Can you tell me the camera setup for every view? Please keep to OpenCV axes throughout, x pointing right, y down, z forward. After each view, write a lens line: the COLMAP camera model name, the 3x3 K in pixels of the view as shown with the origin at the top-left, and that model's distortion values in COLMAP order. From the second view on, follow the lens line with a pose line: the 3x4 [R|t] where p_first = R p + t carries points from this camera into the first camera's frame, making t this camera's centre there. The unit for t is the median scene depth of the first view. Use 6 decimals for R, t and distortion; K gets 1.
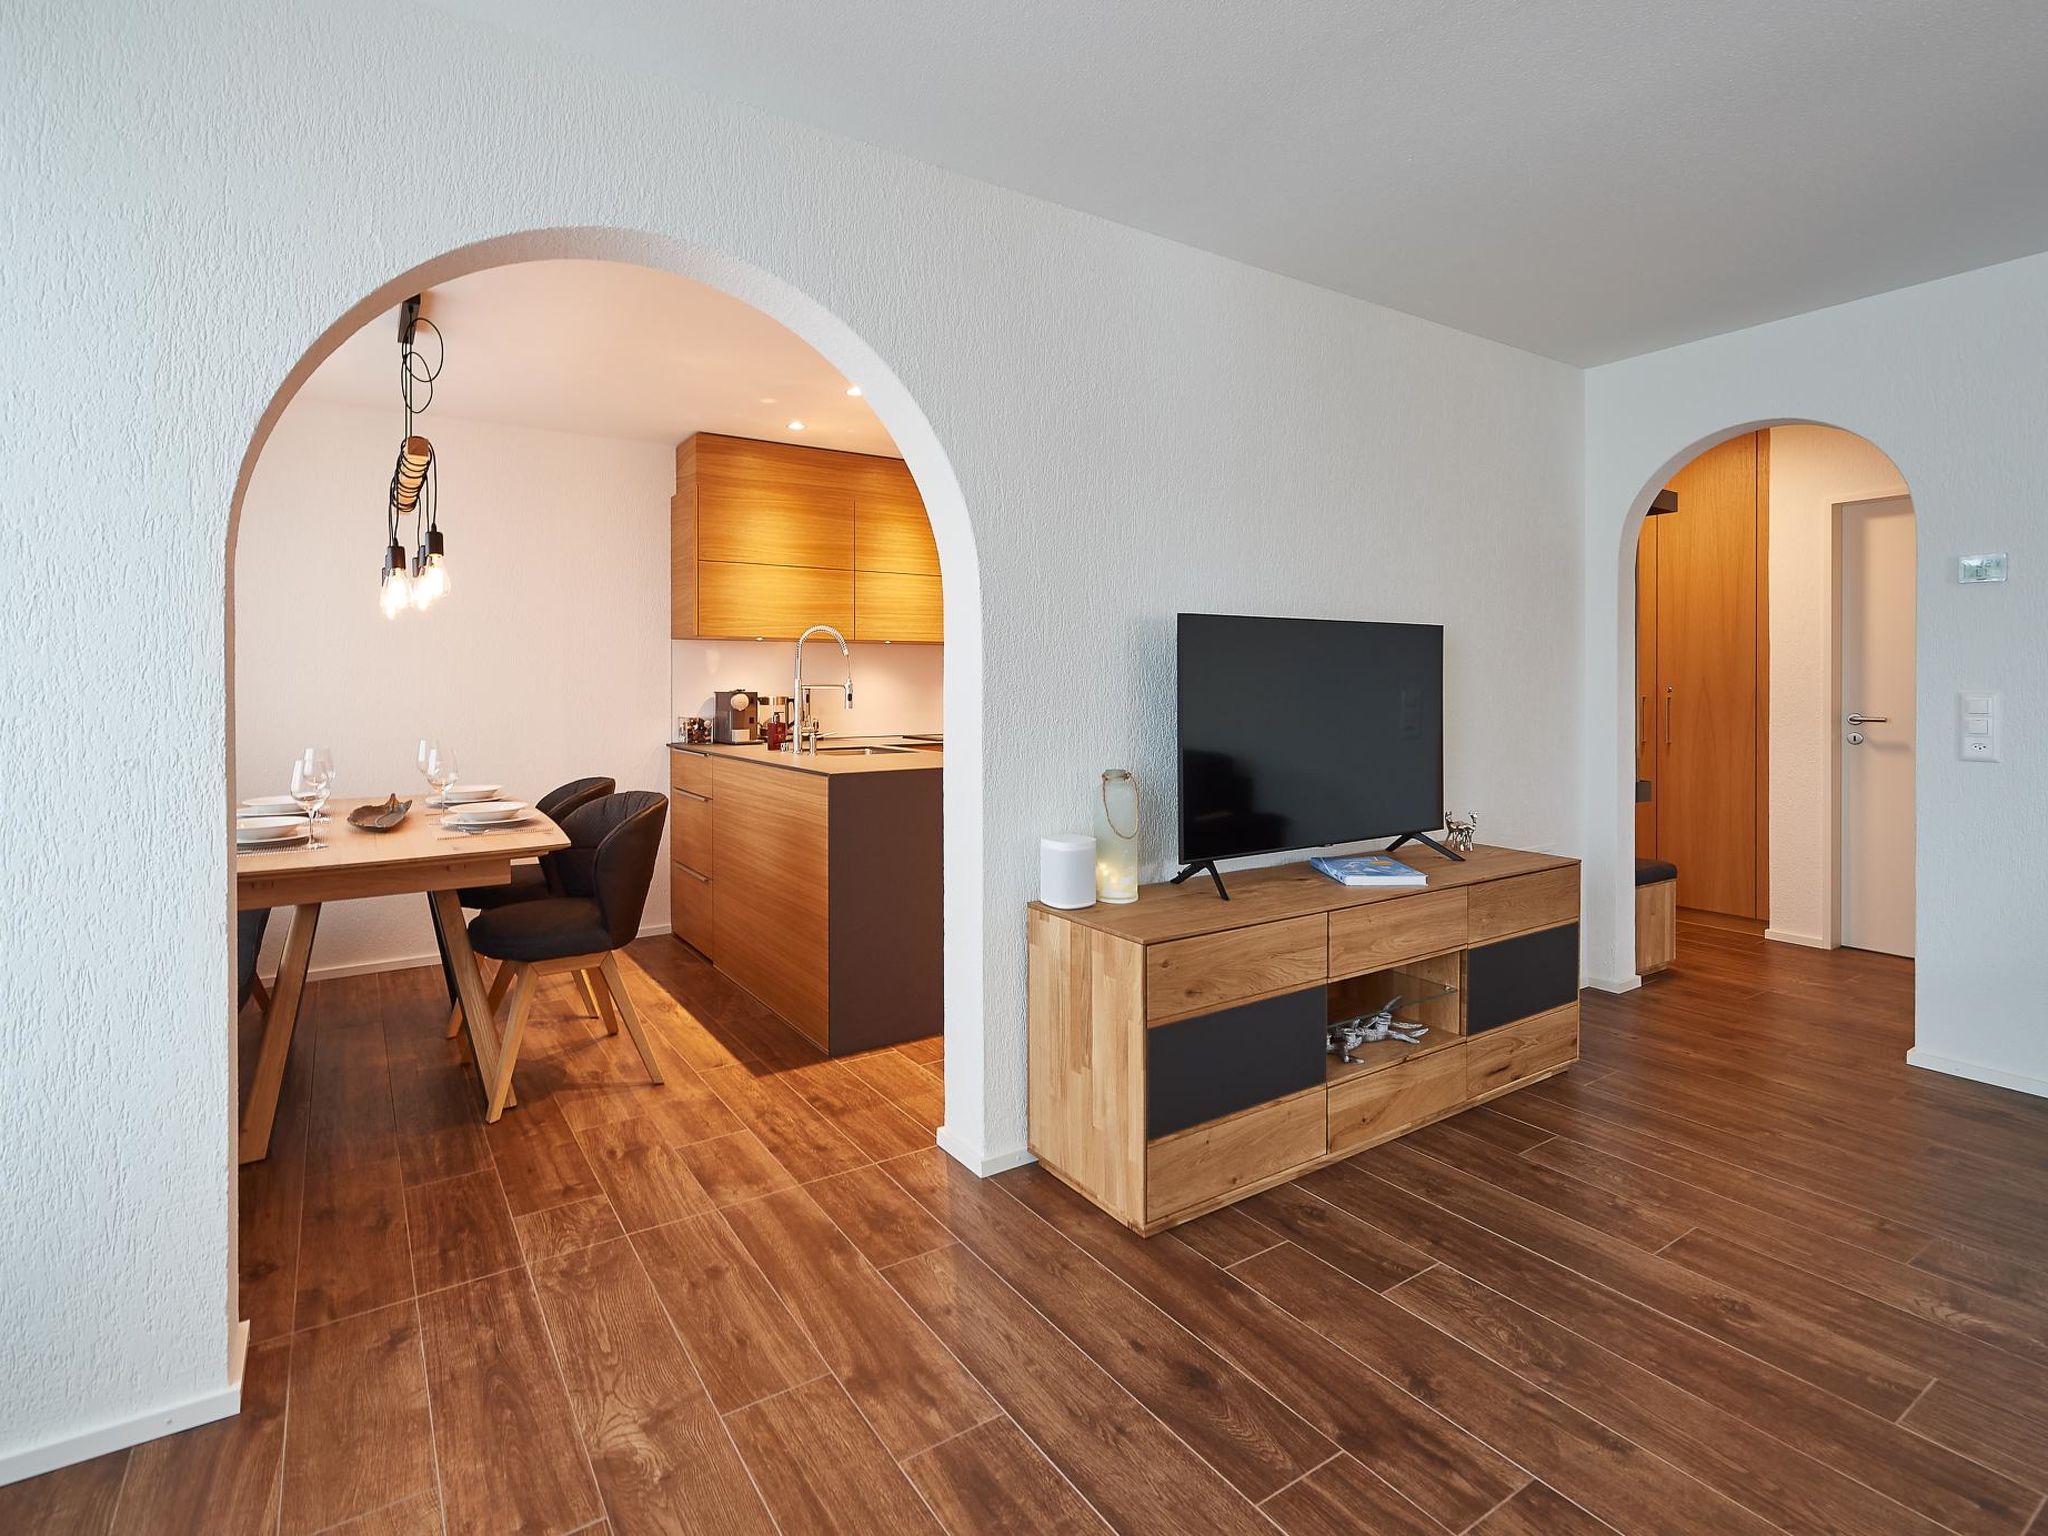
lens RADIAL K [[984.8, 0, 953.0], [0, 984.8, 690.8], [0, 0, 1]] dist [-0.000220, -0.000318]
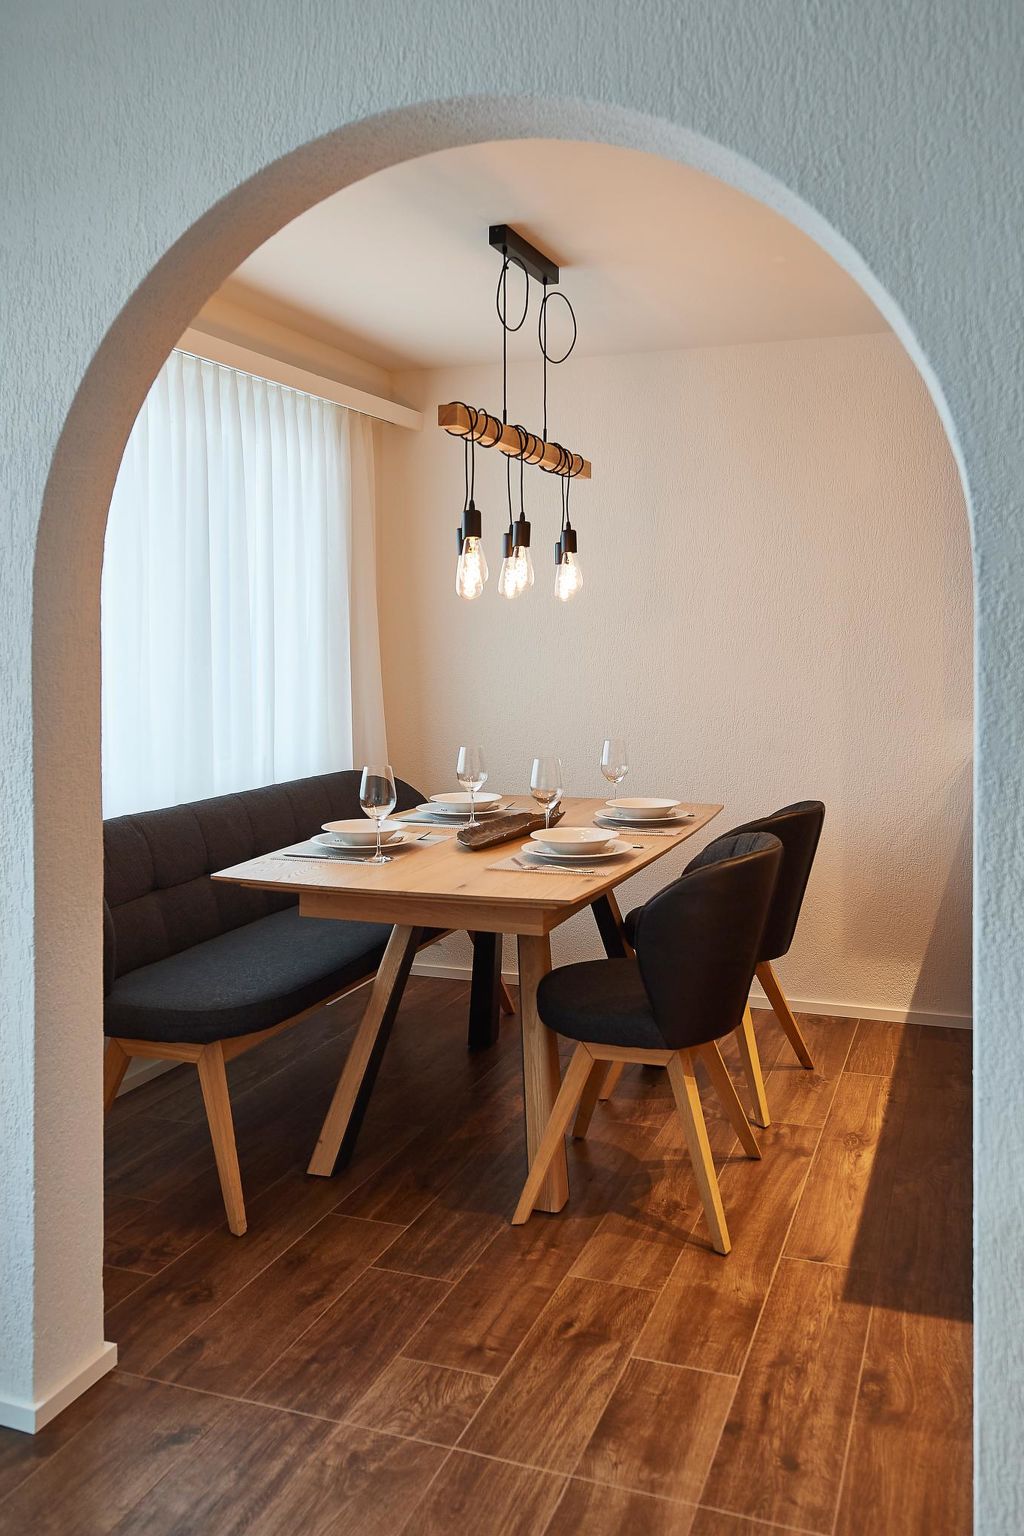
lens RADIAL K [[1254.6, 0, 529.3], [0, 1254.6, 646.1], [0, 0, 1]] dist [0.008723, -0.004861]
pose [[0.622683, 0.007325, -0.782440, 0.317088], [-0.003456, 0.999972, 0.006612, -0.044862], [0.782467, -0.001413, 0.622691, 0.318422]]
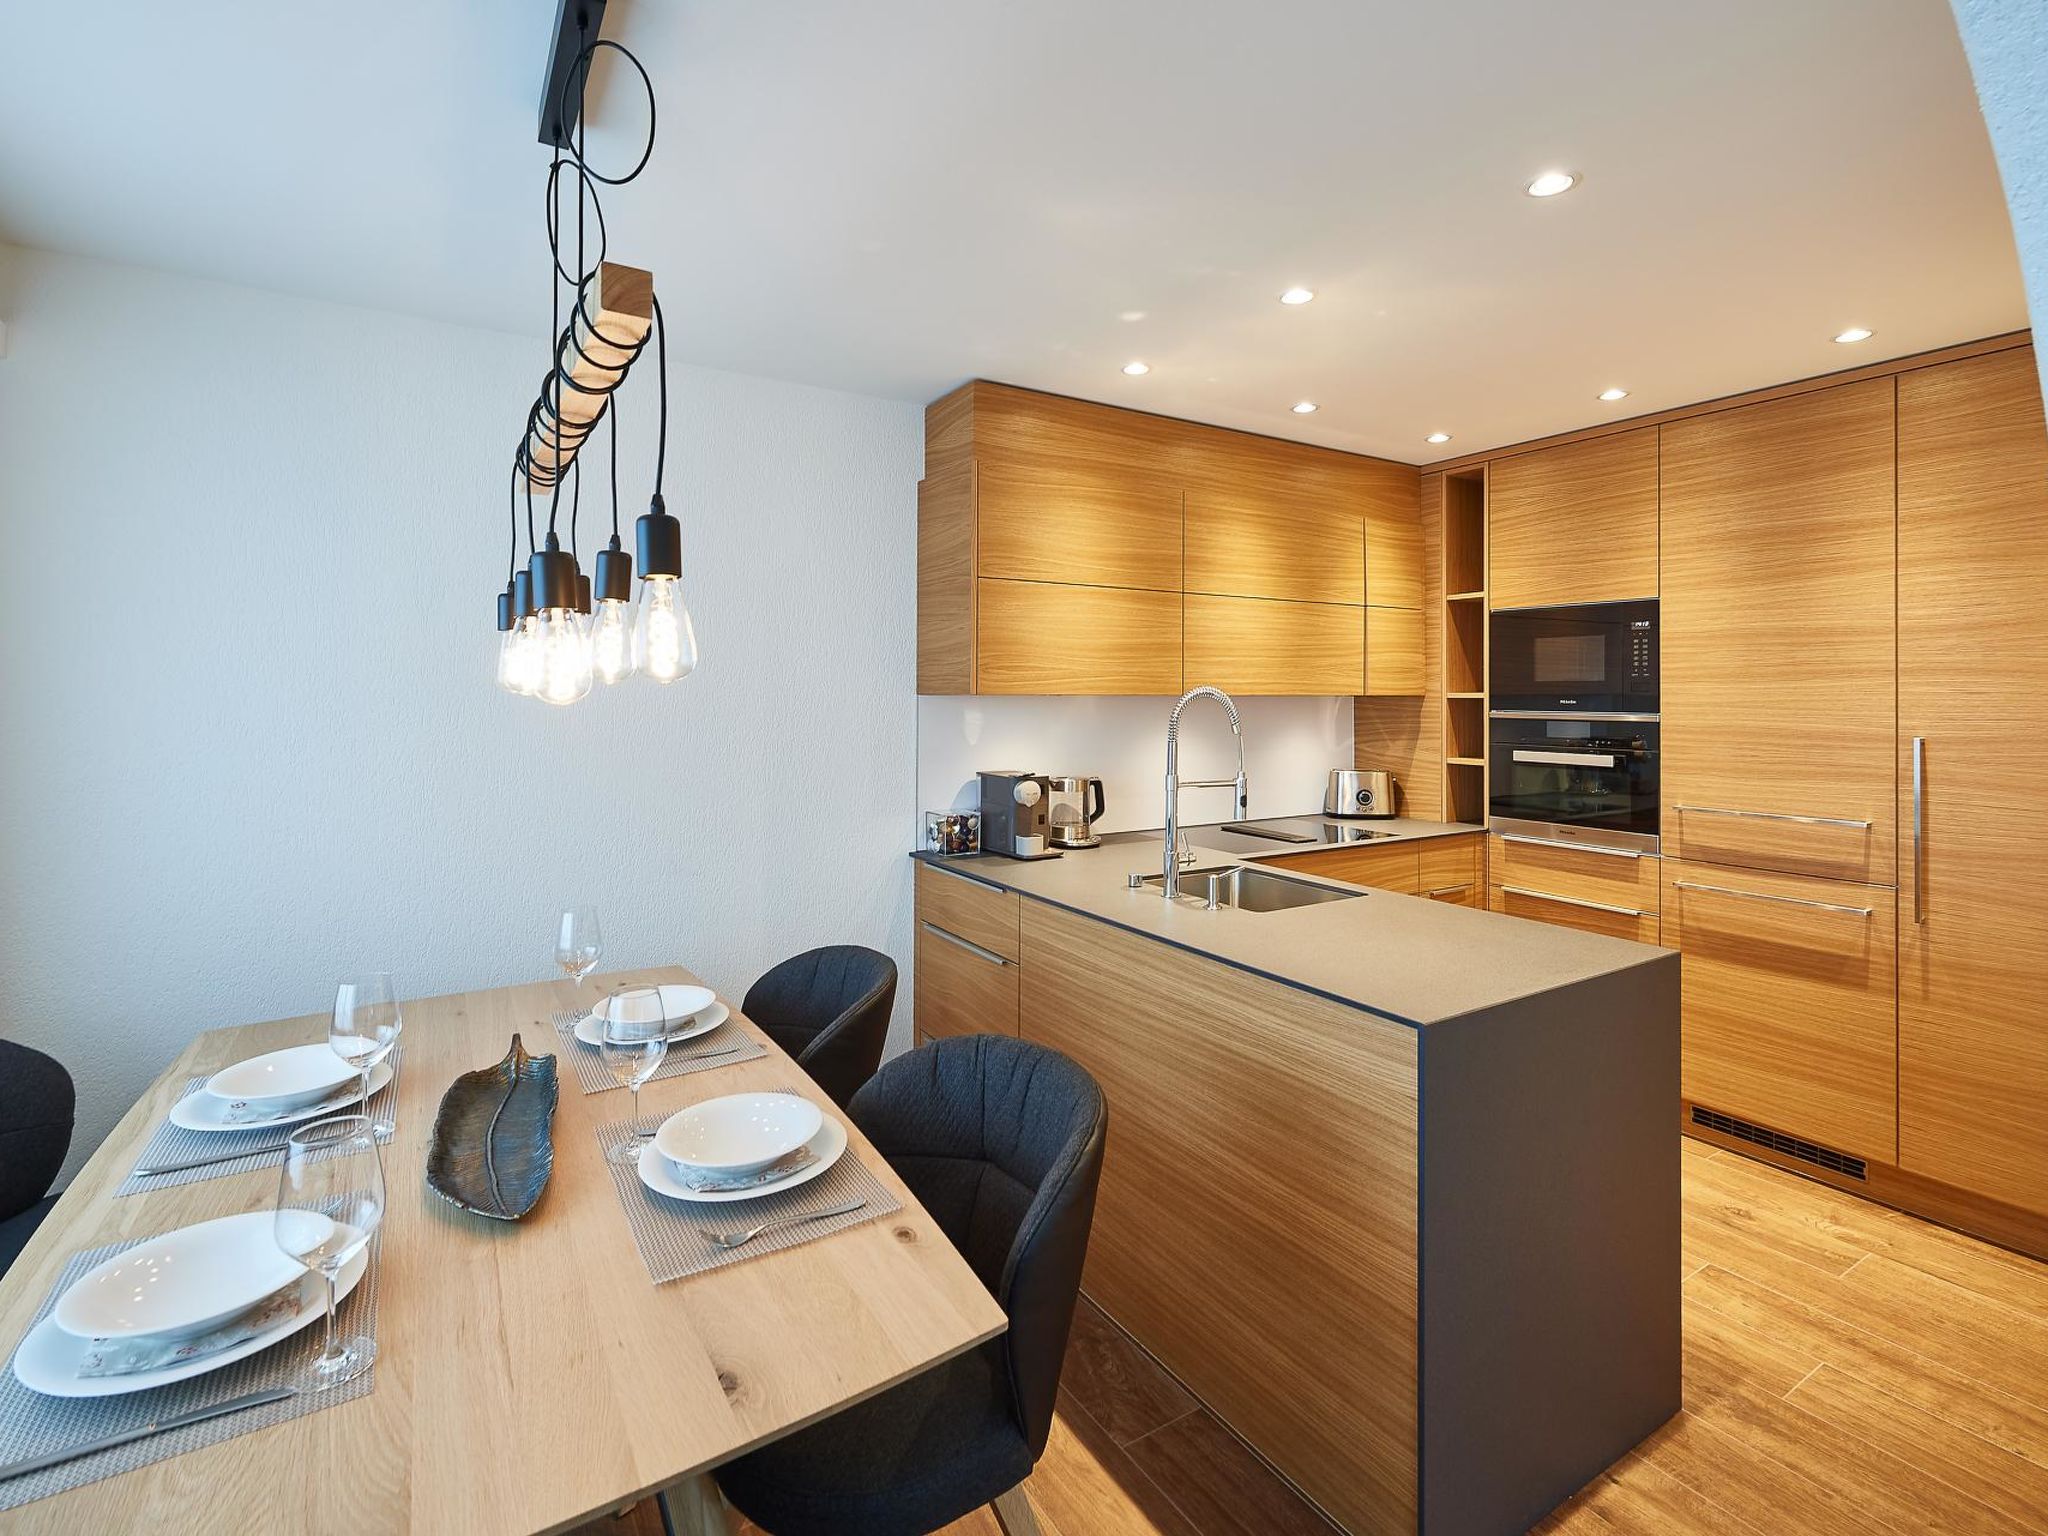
lens RADIAL K [[964.8, 0, 1028.5], [0, 964.8, 690.8], [0, 0, 1]] dist [-0.001680, -0.000115]
pose [[0.999953, 0.004581, 0.008556, -0.342178], [-0.004523, 0.999967, -0.006781, -0.080783], [-0.008586, 0.006742, 0.999940, 0.549977]]
